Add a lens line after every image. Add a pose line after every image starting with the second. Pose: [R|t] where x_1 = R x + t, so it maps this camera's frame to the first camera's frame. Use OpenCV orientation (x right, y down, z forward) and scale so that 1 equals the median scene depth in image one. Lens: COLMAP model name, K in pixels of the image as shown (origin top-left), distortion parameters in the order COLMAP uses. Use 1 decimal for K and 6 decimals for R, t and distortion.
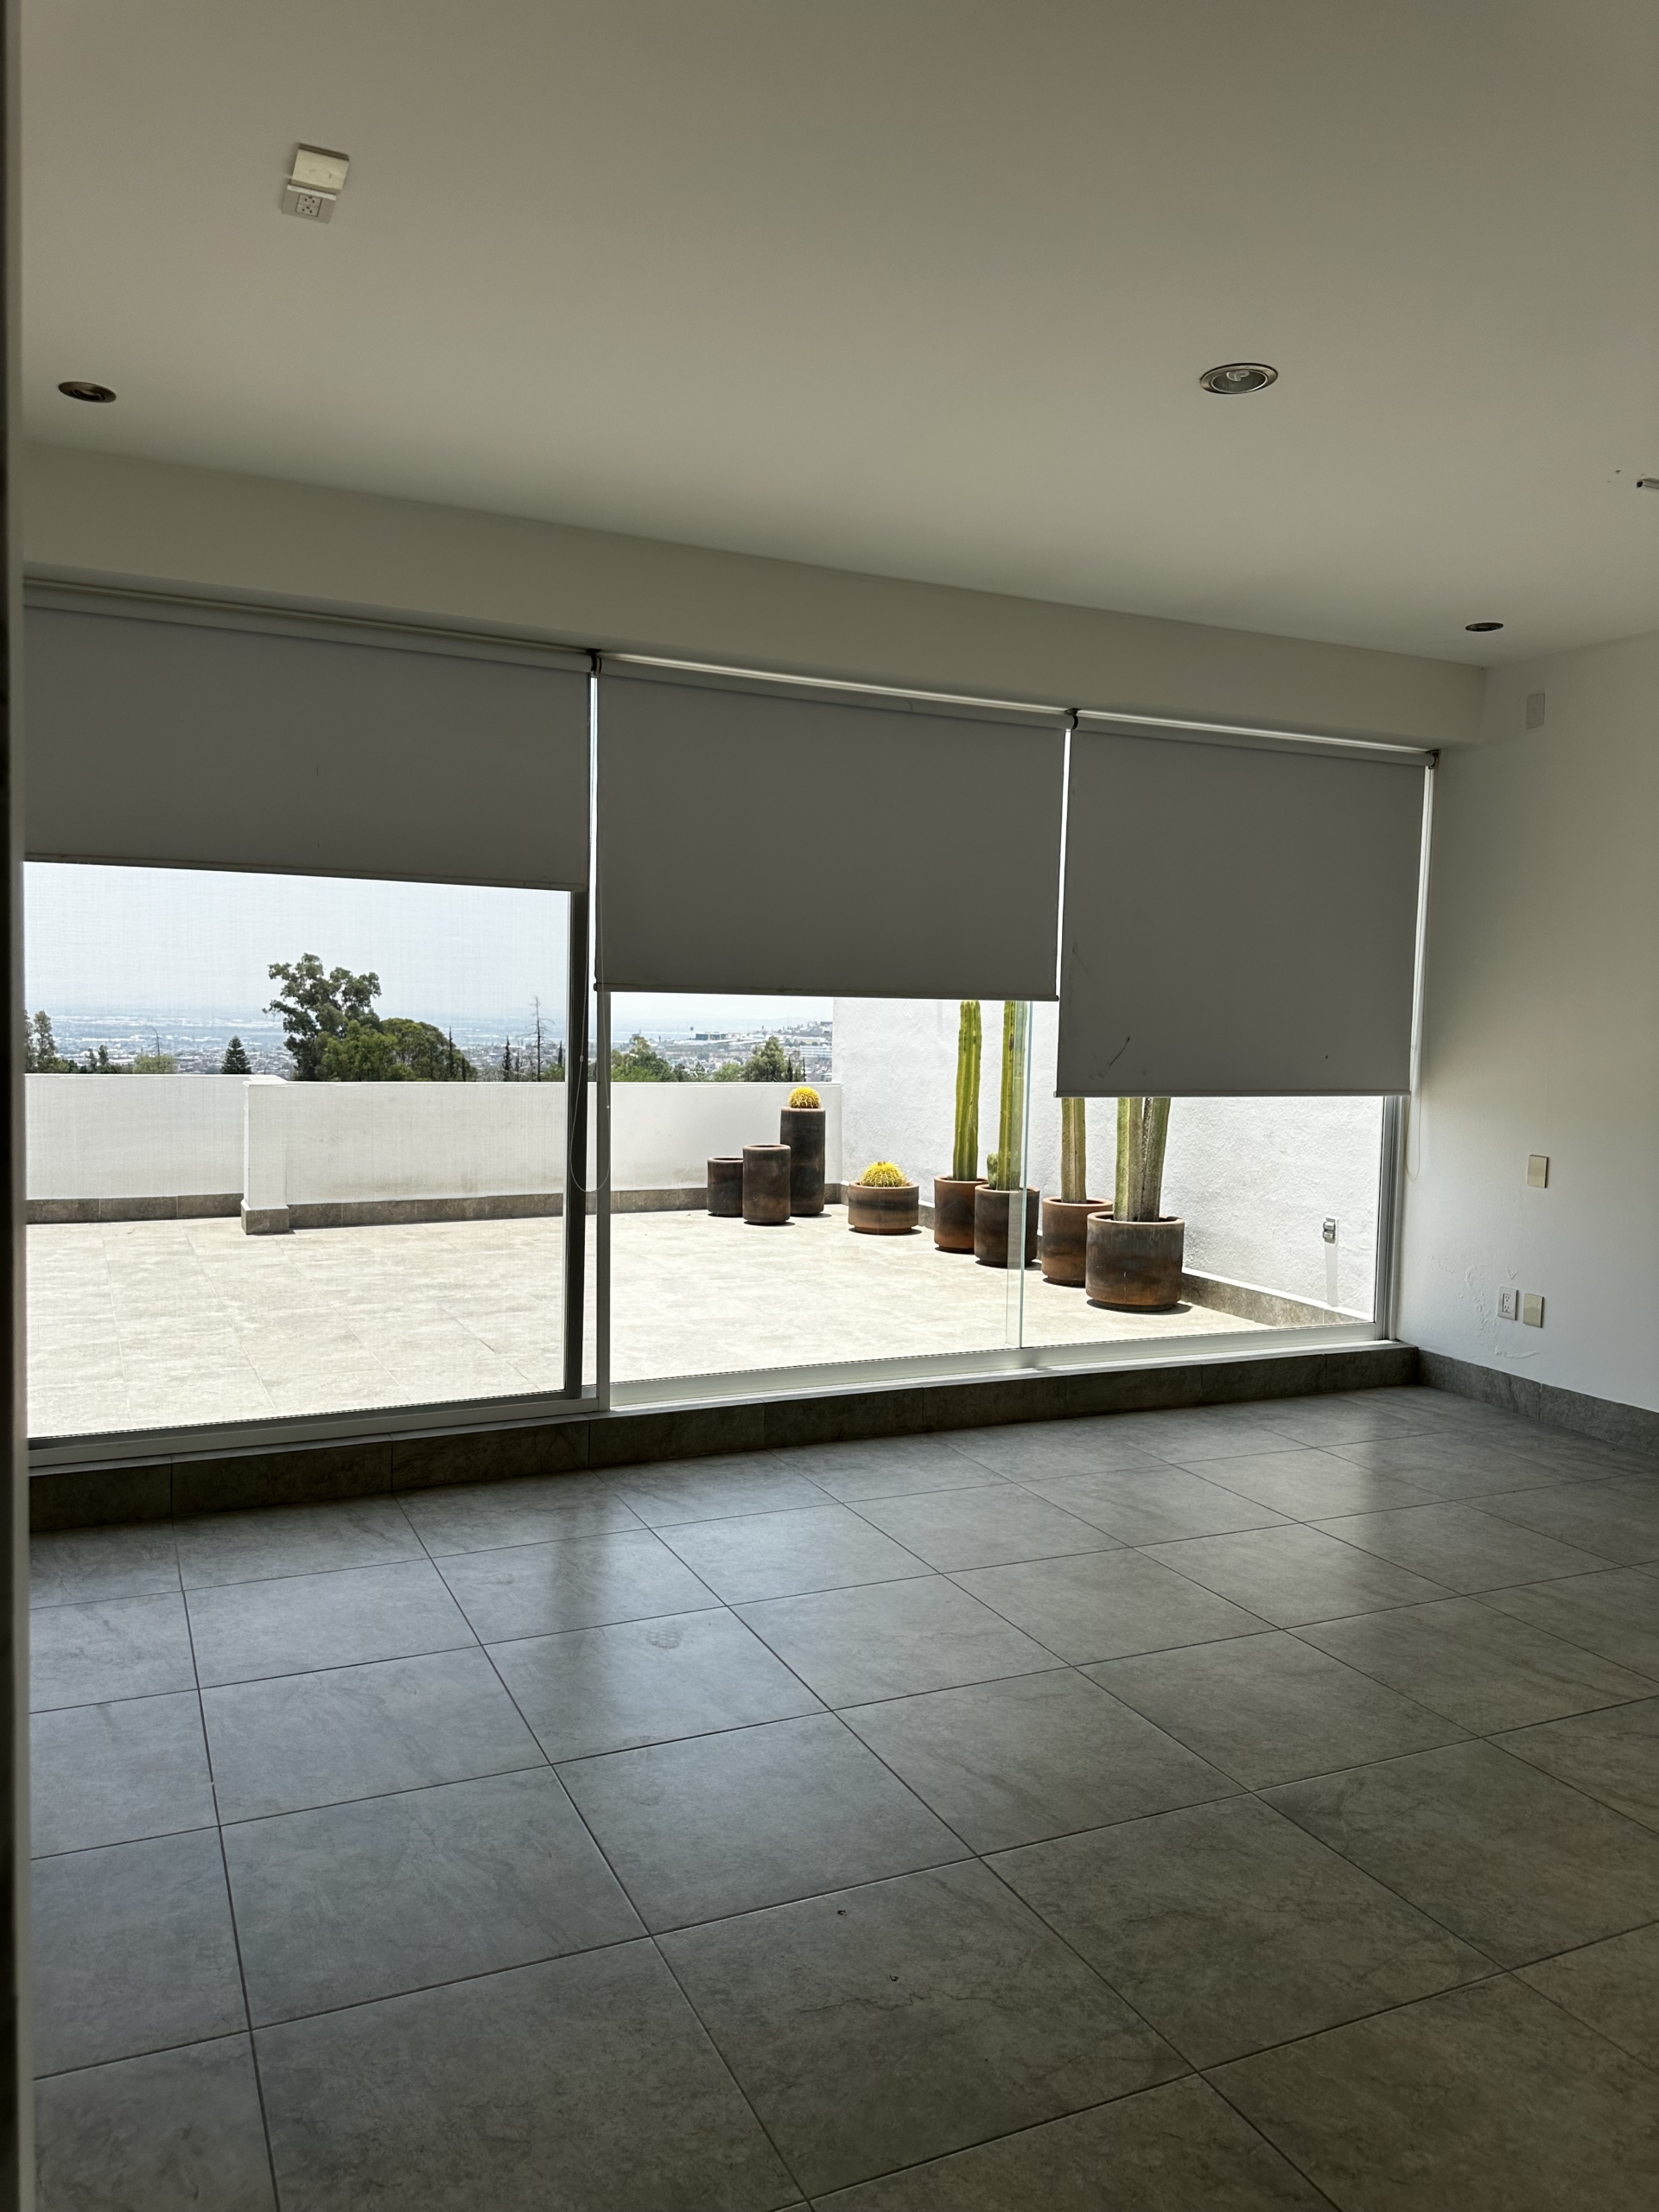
lens RADIAL K [[1574.8, 0, 830.6], [0, 1574.8, 1089.6], [0, 0, 1]] dist [0.010171, -0.021192]
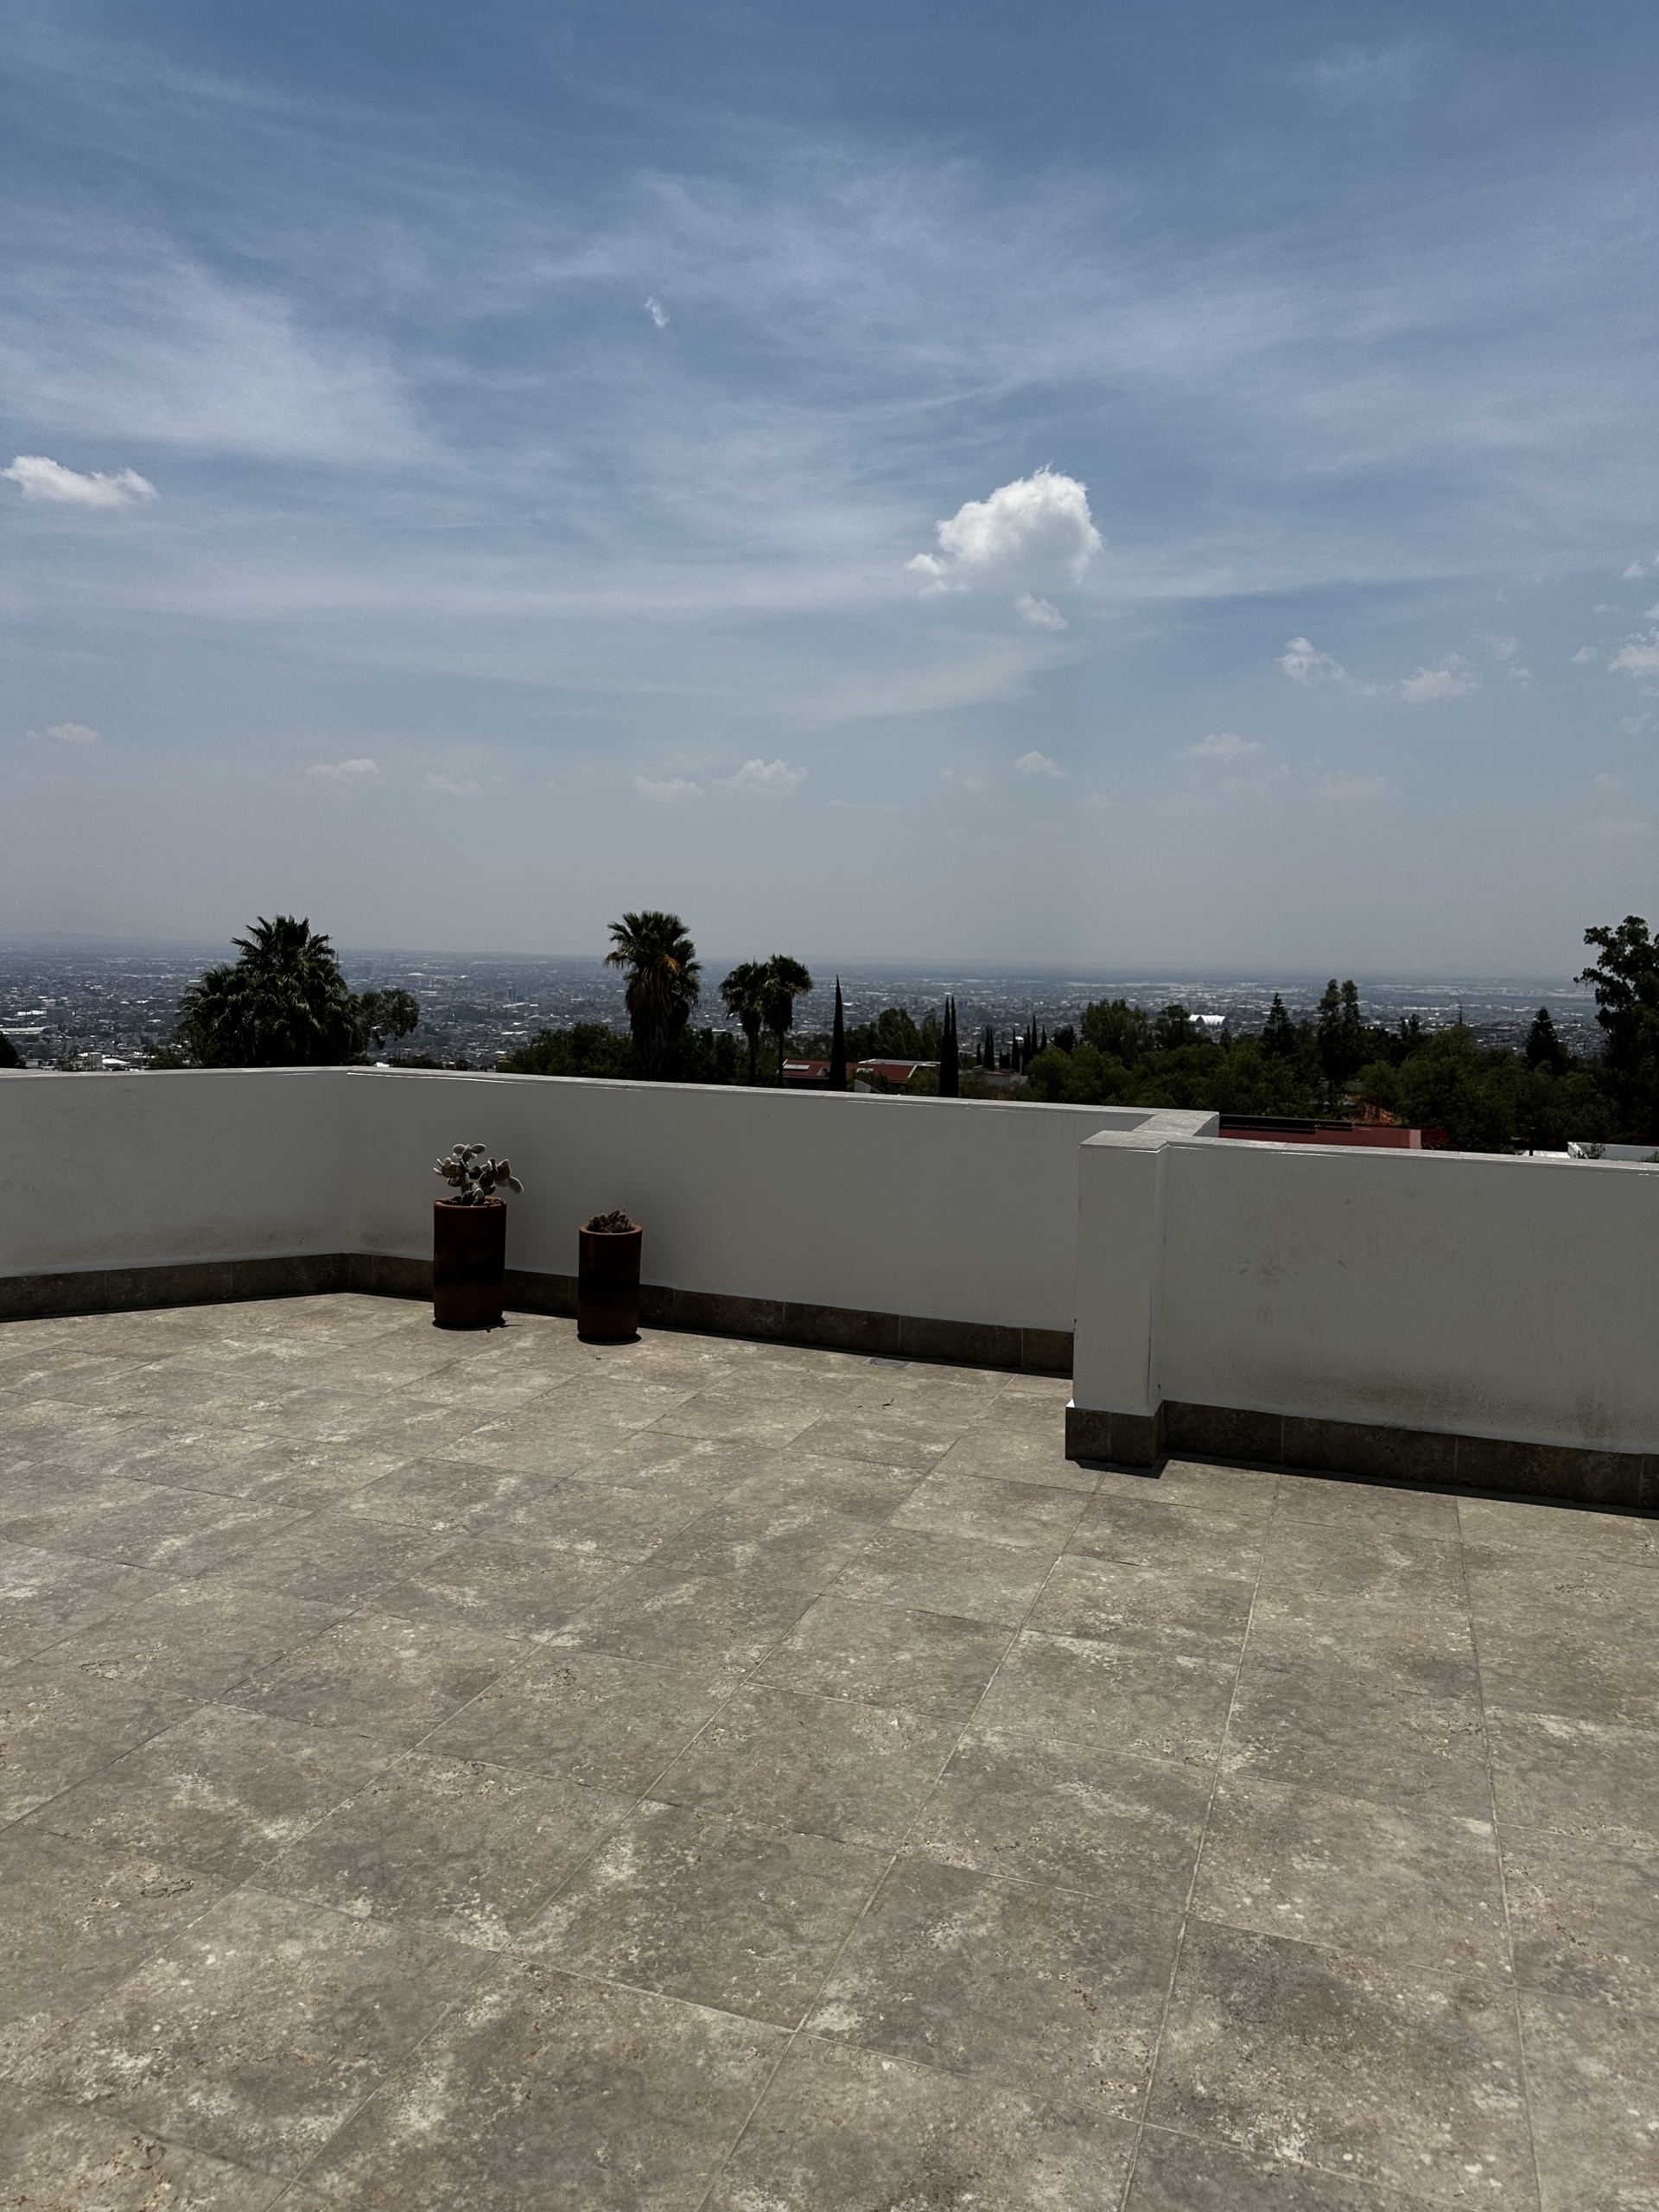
lens RADIAL K [[1574.8, 0, 818.6], [0, 1574.8, 1116.8], [0, 0, 1]] dist [0.010171, -0.021192]
pose [[0.696310, 0.064018, -0.714881, -0.085843], [-0.037696, 0.997902, 0.052645, -0.029729], [0.716751, -0.009709, 0.697262, 0.580129]]
